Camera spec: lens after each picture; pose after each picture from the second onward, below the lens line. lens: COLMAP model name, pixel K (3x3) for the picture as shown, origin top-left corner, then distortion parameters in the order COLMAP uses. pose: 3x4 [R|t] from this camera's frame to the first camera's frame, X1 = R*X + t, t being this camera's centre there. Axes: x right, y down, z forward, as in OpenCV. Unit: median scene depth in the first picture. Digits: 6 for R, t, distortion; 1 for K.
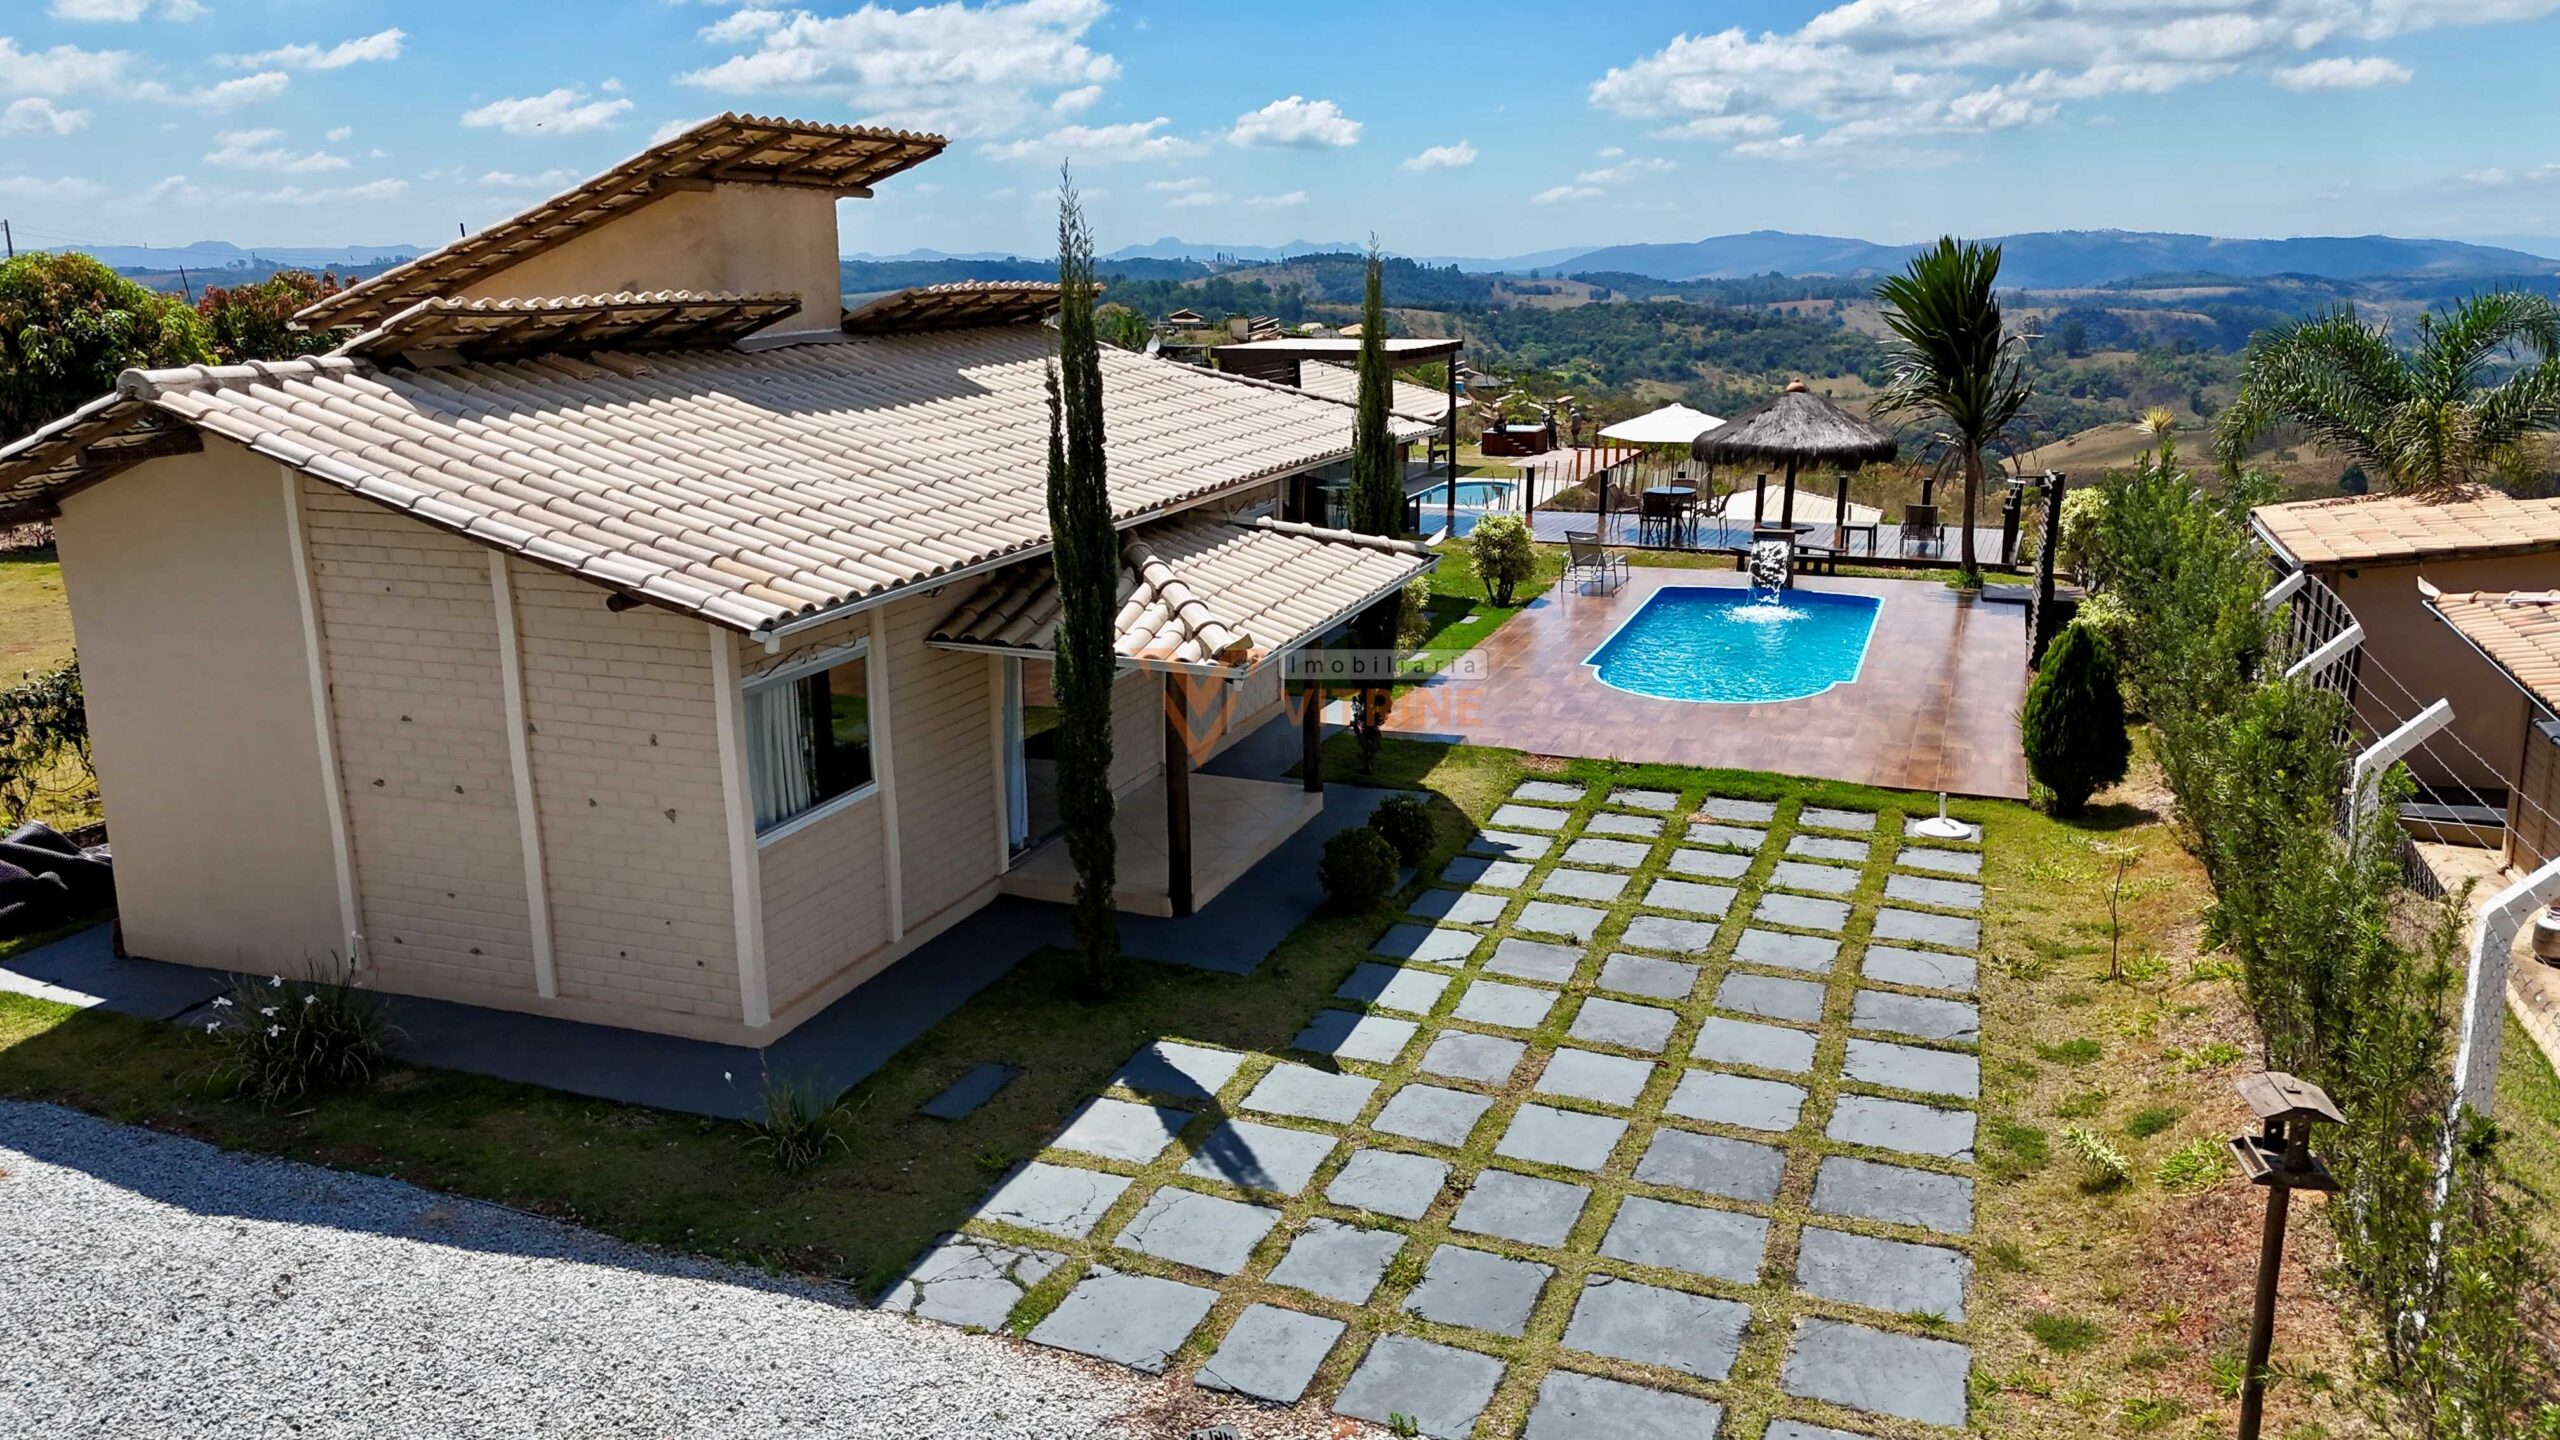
lens RADIAL K [[1782.2, 0, 1275.4], [0, 1782.2, 700.6], [0, 0, 1]] dist [0.022307, -0.007184]
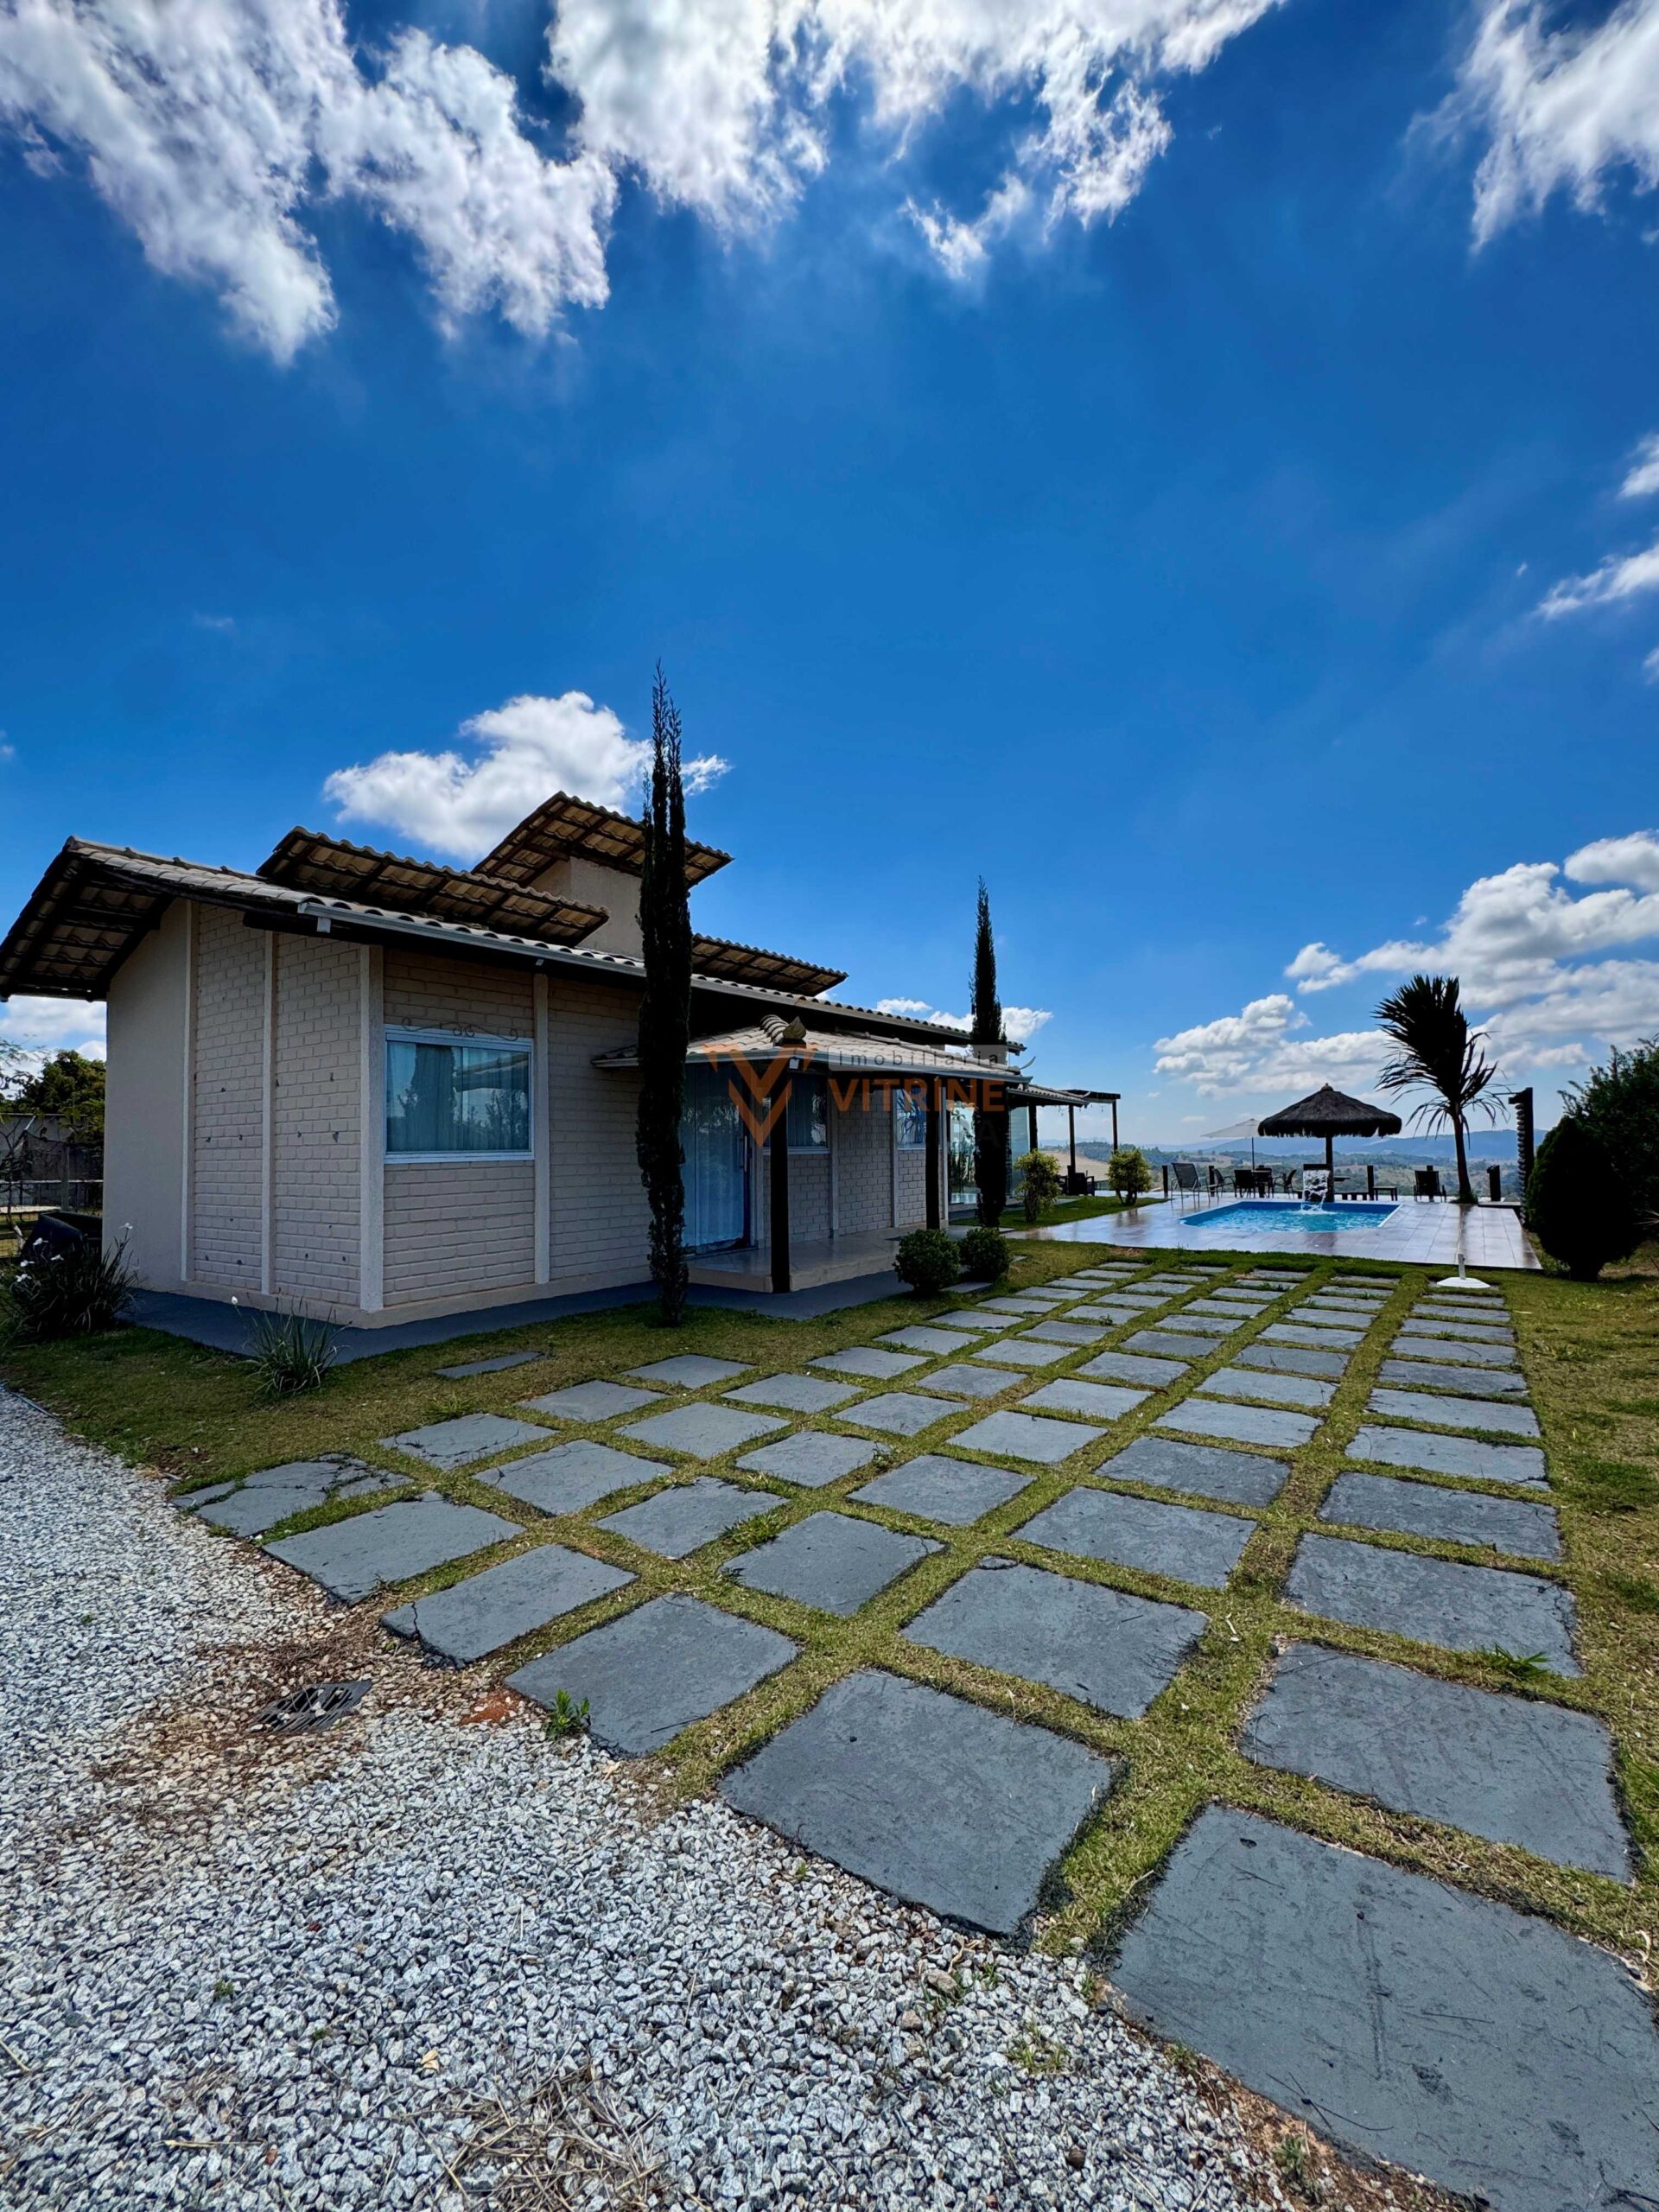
lens RADIAL K [[888.6, 0, 849.0], [0, 888.6, 1103.6], [0, 0, 1]] dist [-0.005909, 0.001452]
pose [[0.972499, -0.016004, -0.232355, 0.230886], [-0.050976, 0.958821, -0.279398, 0.272501], [0.227259, 0.283559, 0.931637, 0.651263]]
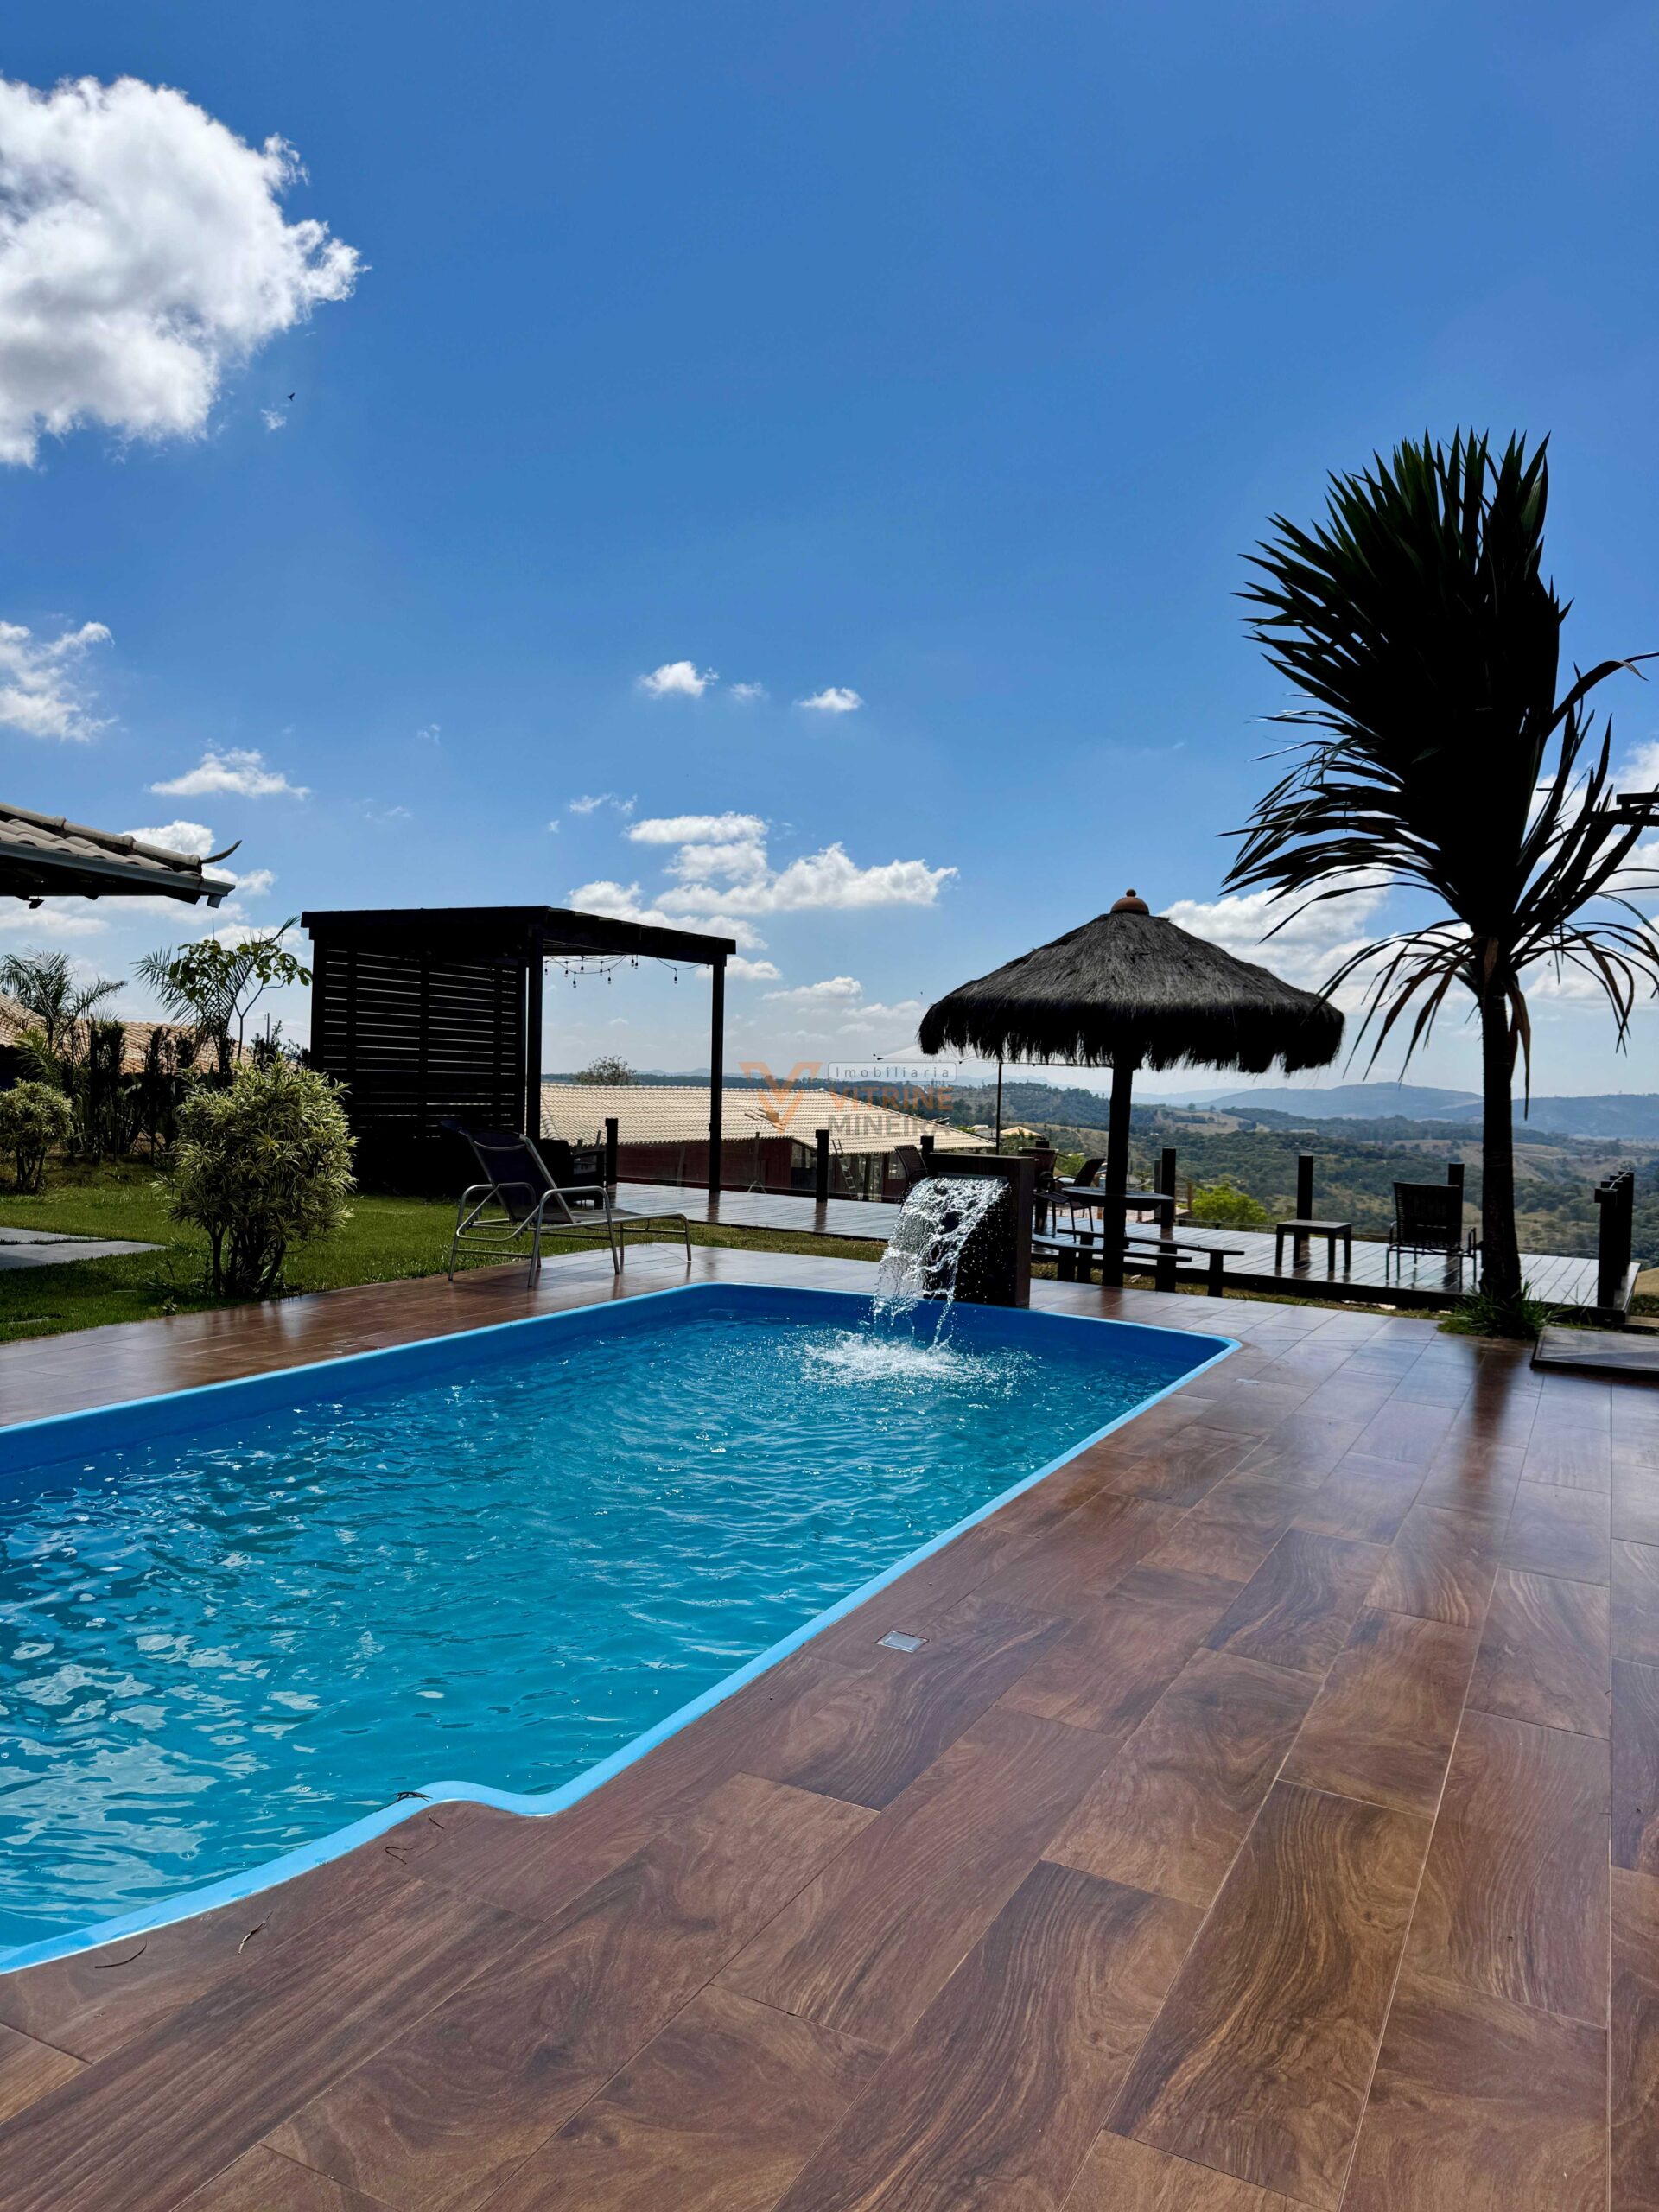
lens RADIAL K [[1484.1, 0, 823.4], [0, 1484.1, 1115.4], [0, 0, 1]] dist [0.036878, -0.047963]
pose [[0.993846, 0.043295, -0.101958, 0.908992], [-0.064494, 0.974518, -0.214839, -0.108566], [0.090059, 0.220093, 0.971313, 2.214374]]
